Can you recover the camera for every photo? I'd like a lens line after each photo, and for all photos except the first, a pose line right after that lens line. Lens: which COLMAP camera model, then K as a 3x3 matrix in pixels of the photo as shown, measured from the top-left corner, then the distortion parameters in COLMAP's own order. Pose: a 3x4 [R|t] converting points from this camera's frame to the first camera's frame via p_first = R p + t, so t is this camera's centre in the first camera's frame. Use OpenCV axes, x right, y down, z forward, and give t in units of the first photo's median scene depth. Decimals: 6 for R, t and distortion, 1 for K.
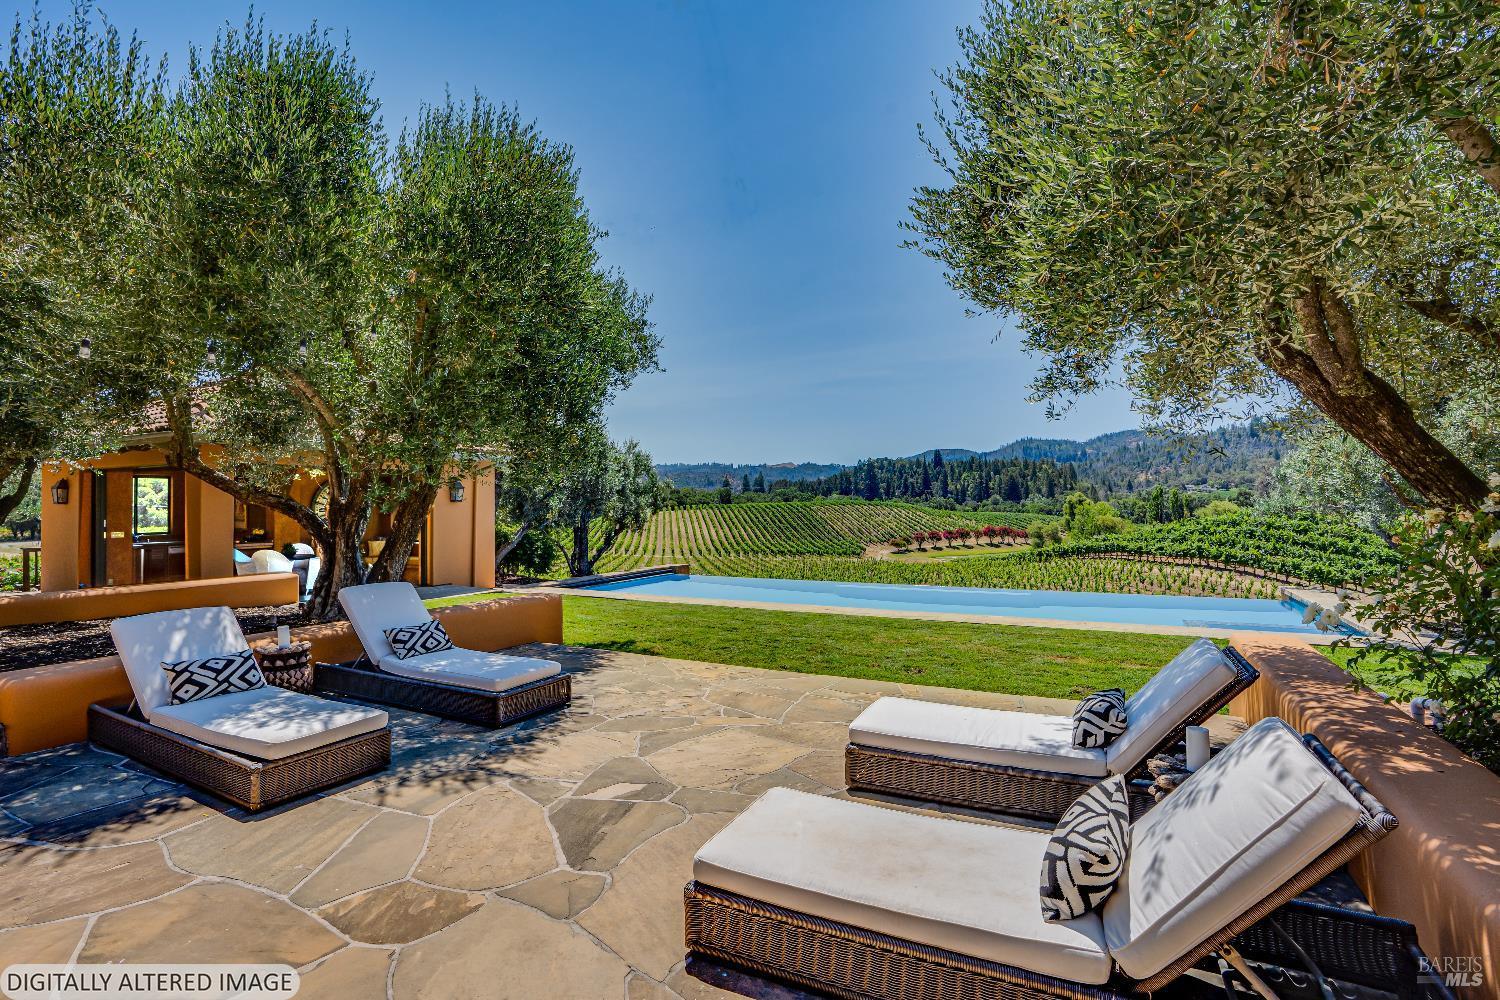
lens RADIAL K [[723.5, 0, 756.7], [0, 723.5, 500.0], [0, 0, 1]] dist [0.012982, 0.001249]
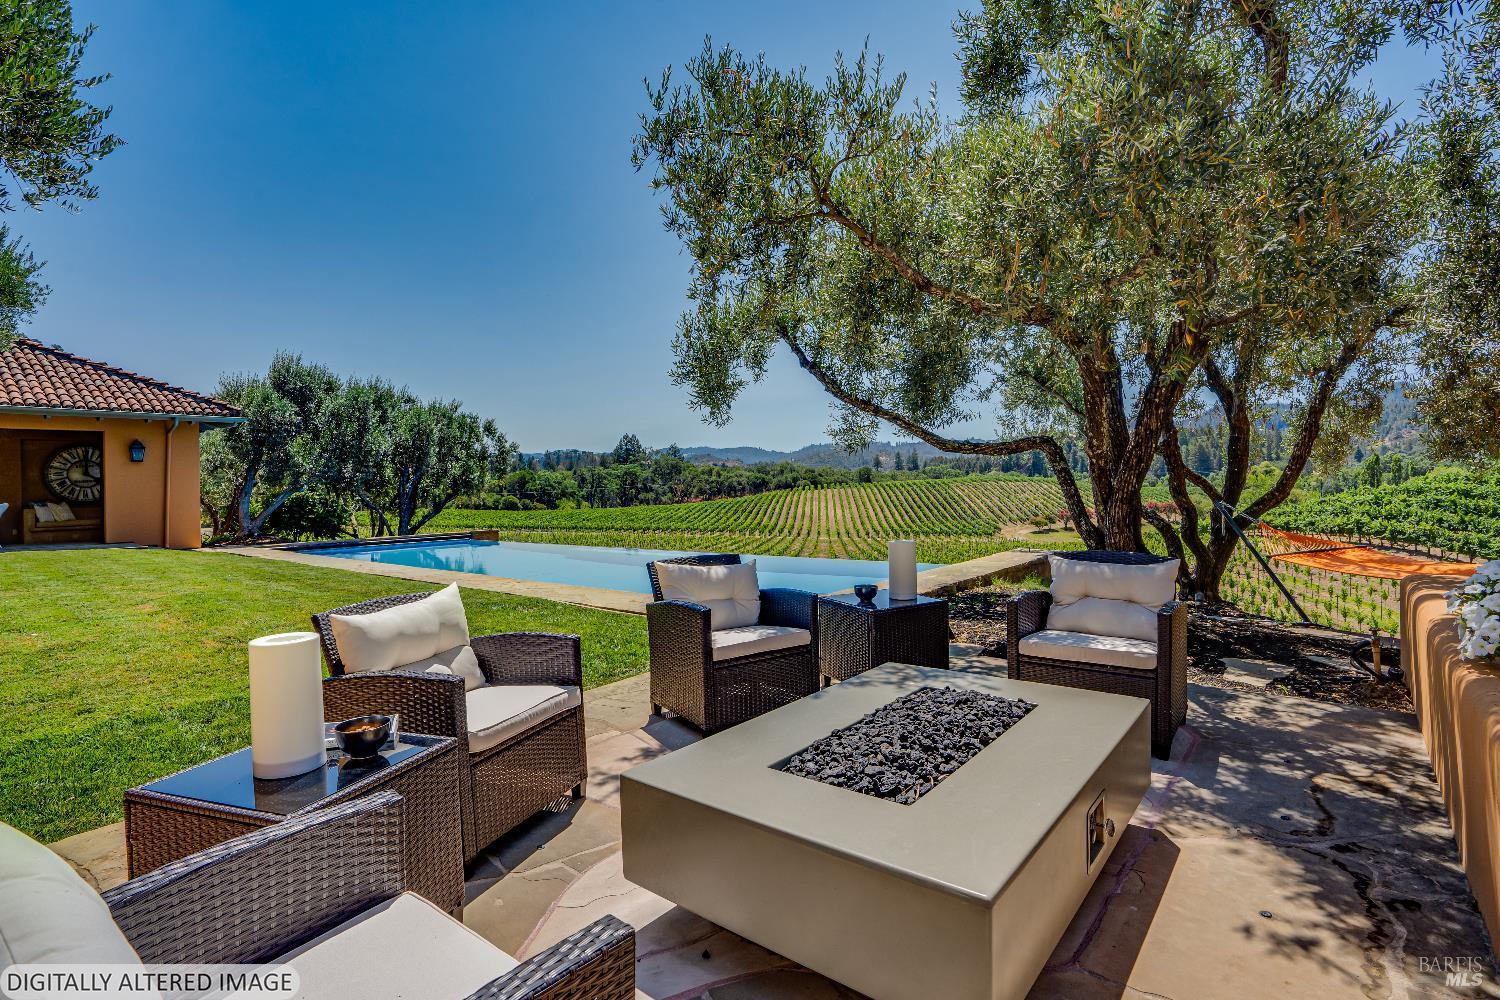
lens RADIAL K [[723.5, 0, 742.1], [0, 723.5, 494.5], [0, 0, 1]] dist [0.012982, 0.001249]
pose [[0.971298, -0.013574, -0.237479, 0.142606], [0.017855, 0.999714, 0.015885, 0.010694], [0.237195, -0.019670, 0.971263, 0.049899]]
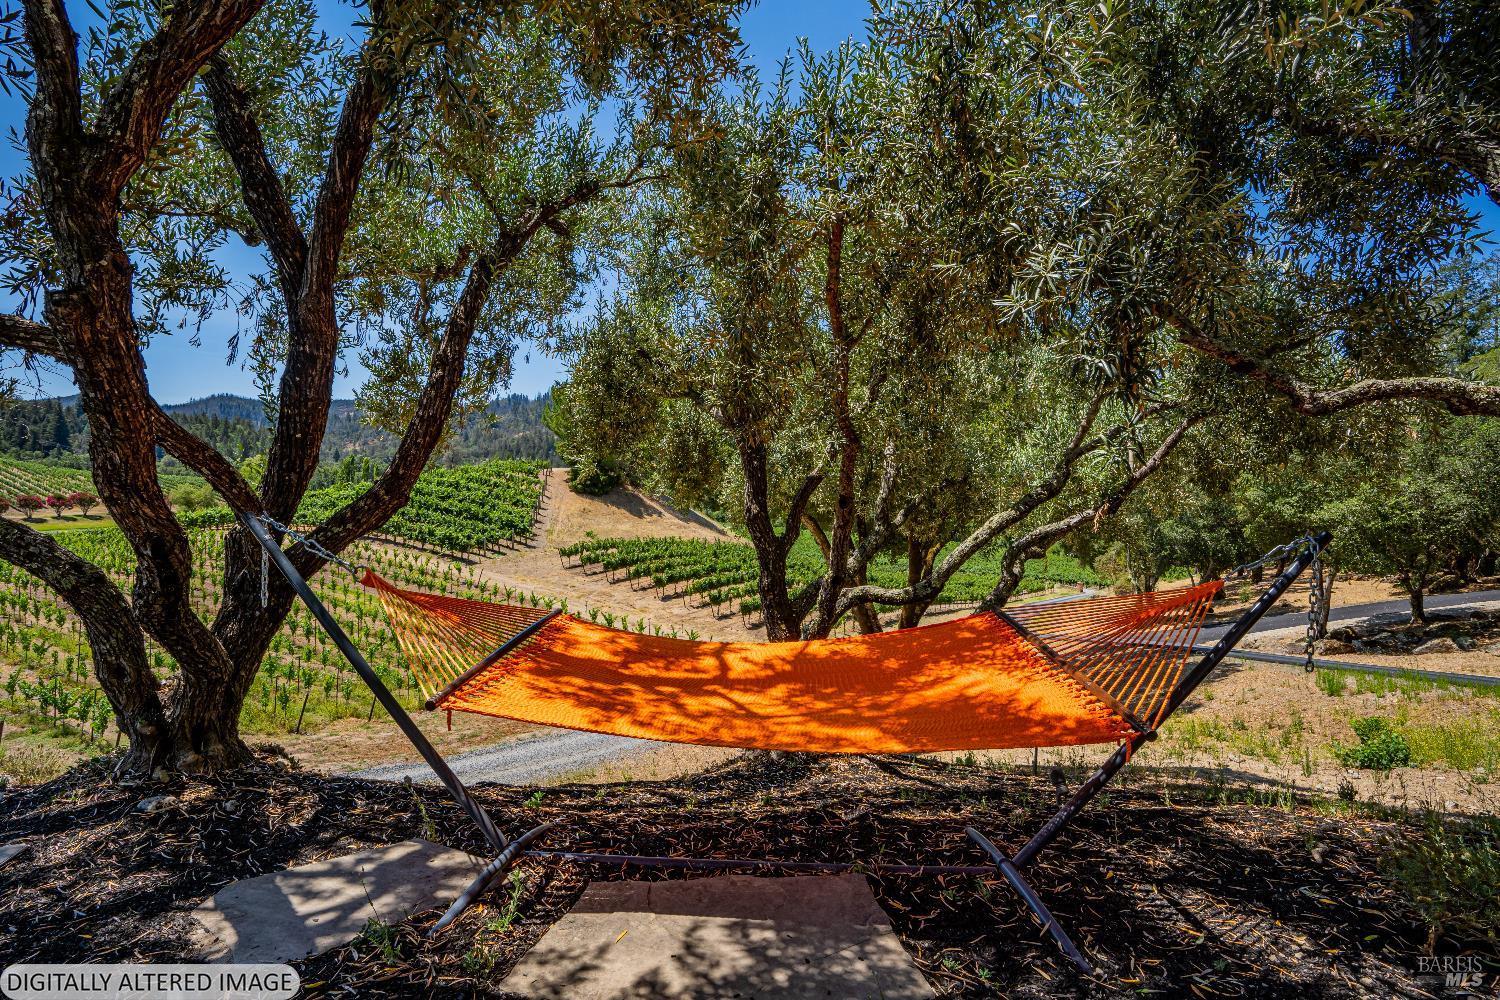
lens RADIAL K [[686.6, 0, 751.2], [0, 686.6, 498.0], [0, 0, 1]] dist [0.001142, 0.000392]
pose [[0.533551, 0.015084, 0.845633, 0.170395], [-0.047086, 0.998820, 0.011892, 0.012128], [-0.844456, -0.046162, 0.533632, 0.135133]]
